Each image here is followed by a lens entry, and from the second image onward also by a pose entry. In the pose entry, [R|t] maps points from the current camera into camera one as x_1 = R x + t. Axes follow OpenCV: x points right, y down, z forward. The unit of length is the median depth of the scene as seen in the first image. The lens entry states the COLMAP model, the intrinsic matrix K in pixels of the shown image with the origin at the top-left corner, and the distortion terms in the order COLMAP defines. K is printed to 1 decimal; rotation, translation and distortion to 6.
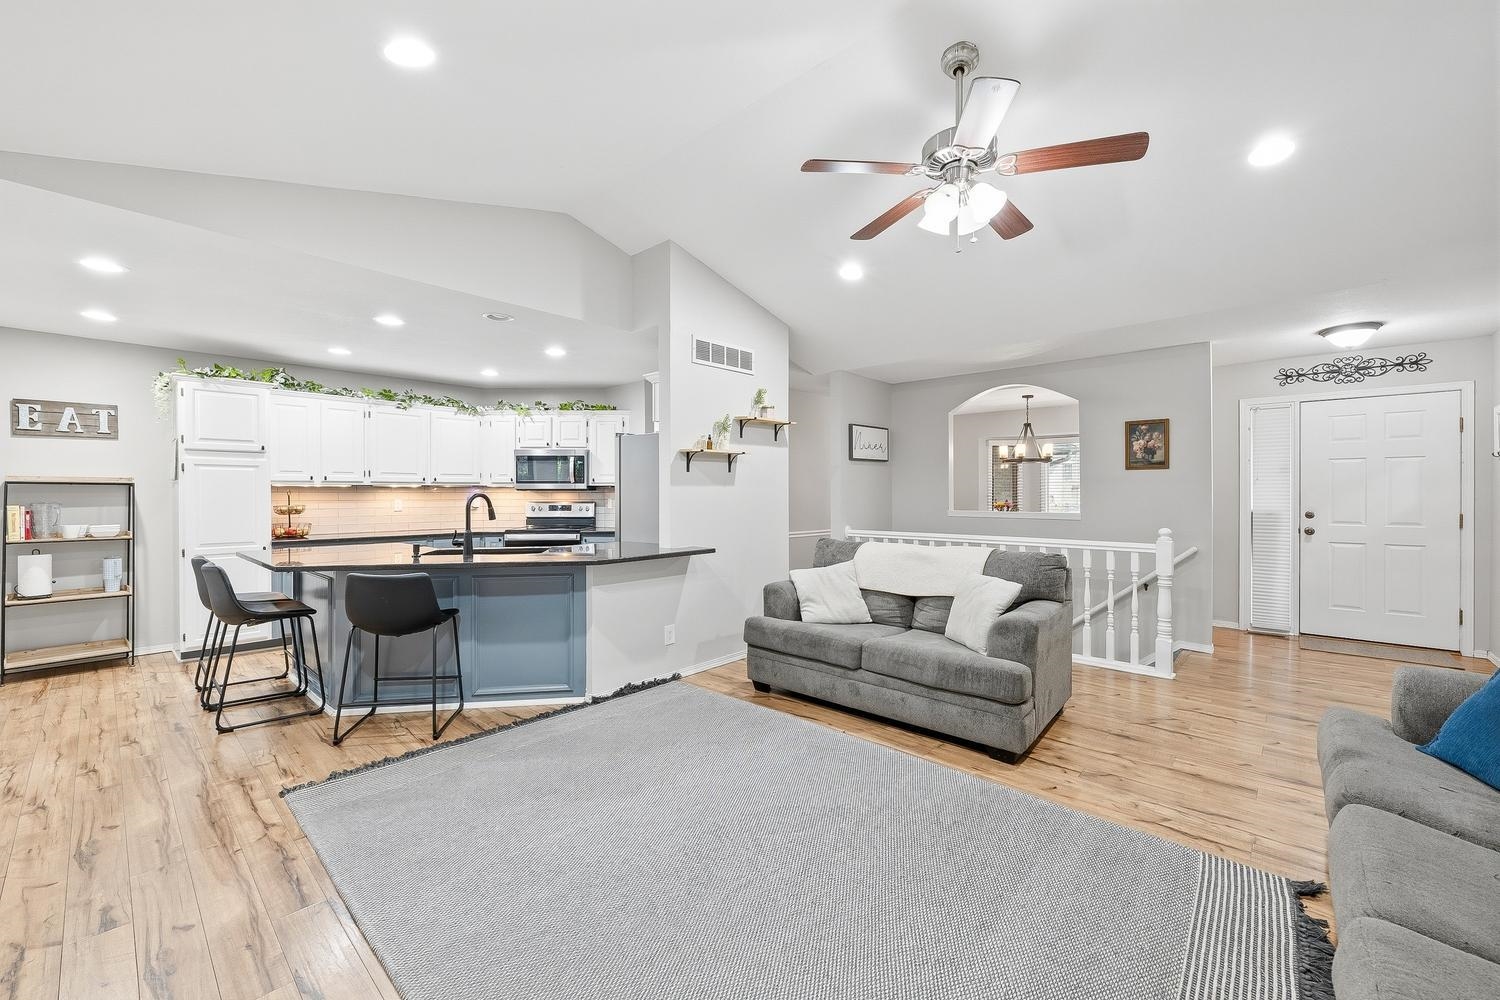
lens RADIAL K [[594.3, 0, 751.3], [0, 594.3, 493.4], [0, 0, 1]] dist [-0.000977, 0.000423]
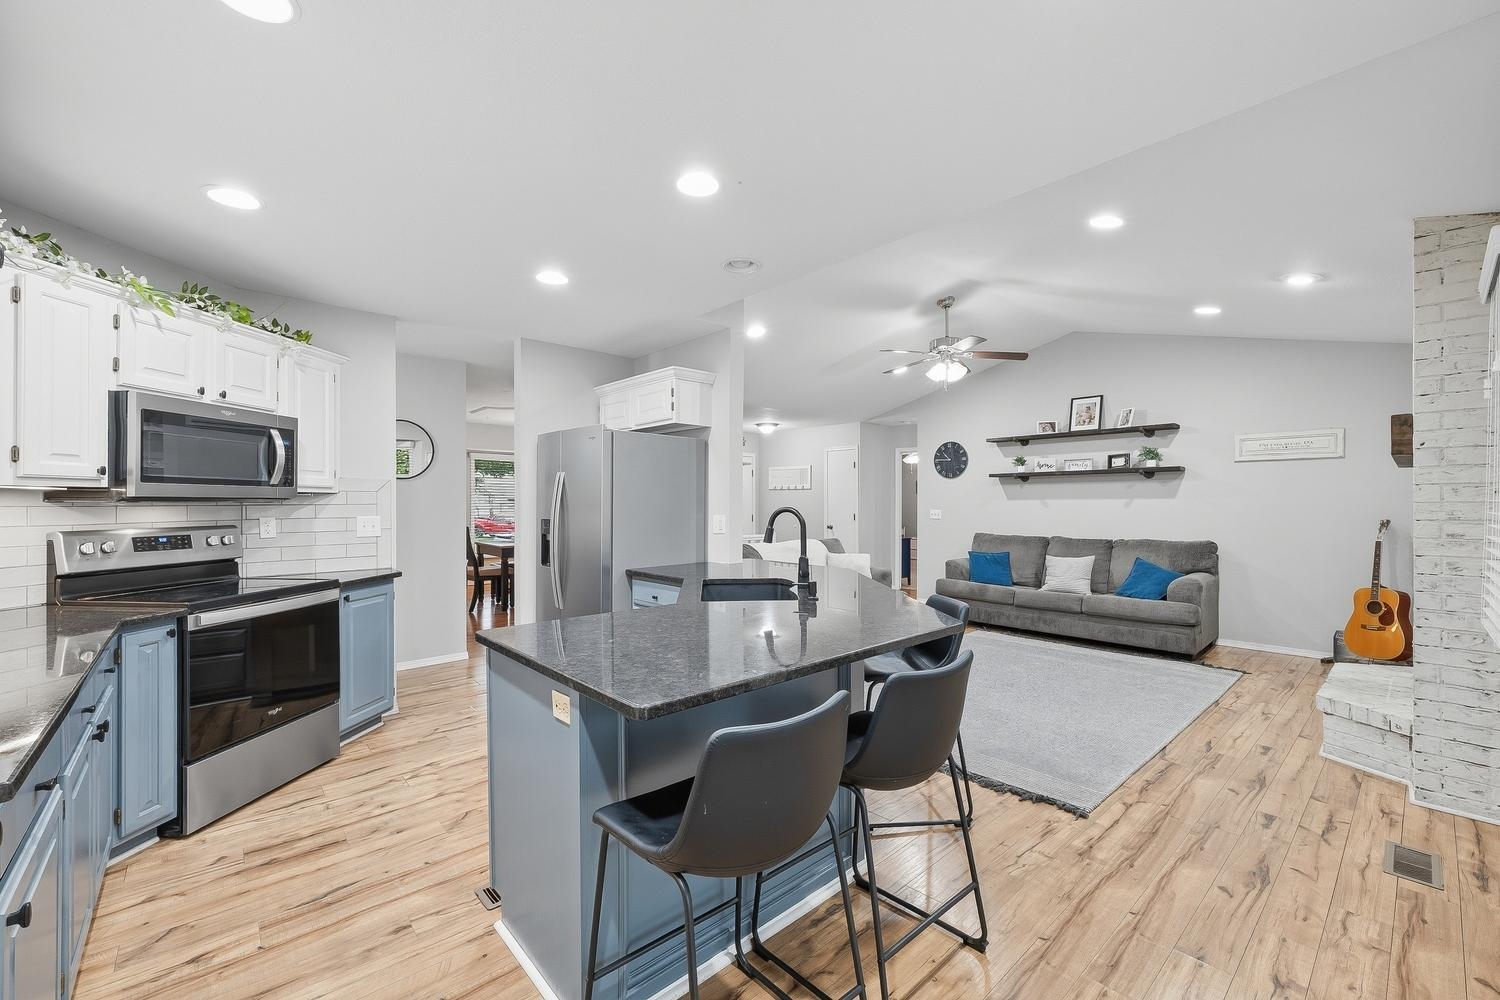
lens RADIAL K [[613.9, 0, 746.3], [0, 613.9, 503.7], [0, 0, 1]] dist [0.004663, -0.000335]
pose [[0.100904, 0.001395, 0.994895, -1.207407], [0.002128, 0.999996, -0.001619, -0.002927], [-0.994894, 0.002281, 0.100901, 0.946301]]
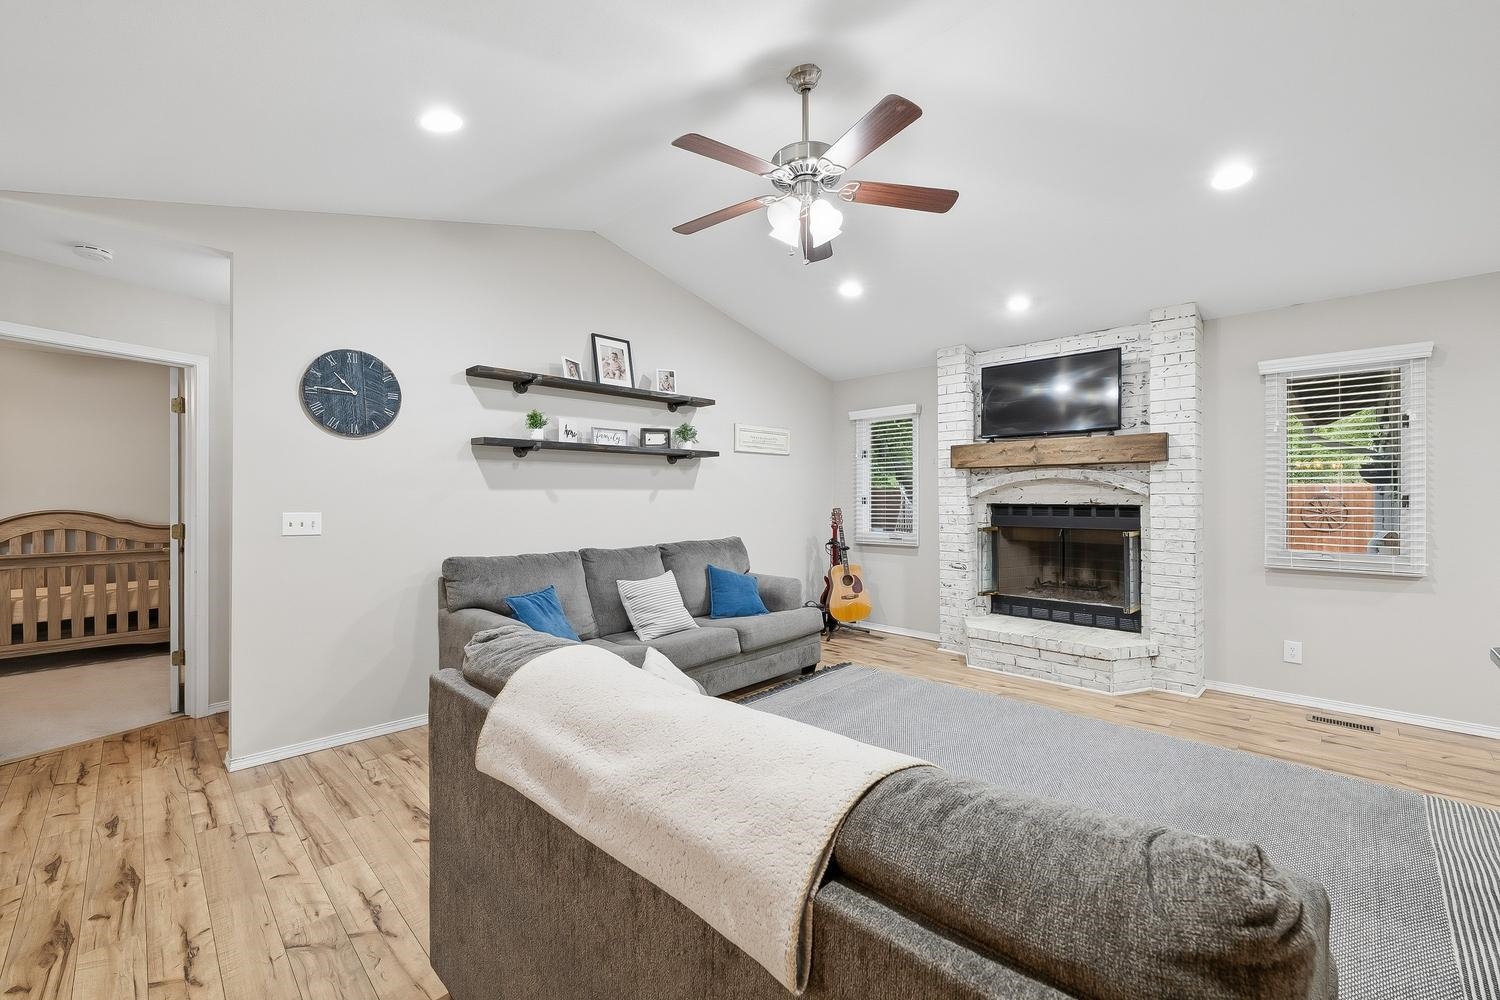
lens RADIAL K [[613.9, 0, 752.3], [0, 613.9, 496.3], [0, 0, 1]] dist [0.004663, -0.000335]
pose [[-0.999465, 0.002721, 0.032597, 0.258761], [0.002843, 0.999989, 0.003677, -0.006040], [-0.032587, 0.003767, -0.999462, 1.315125]]
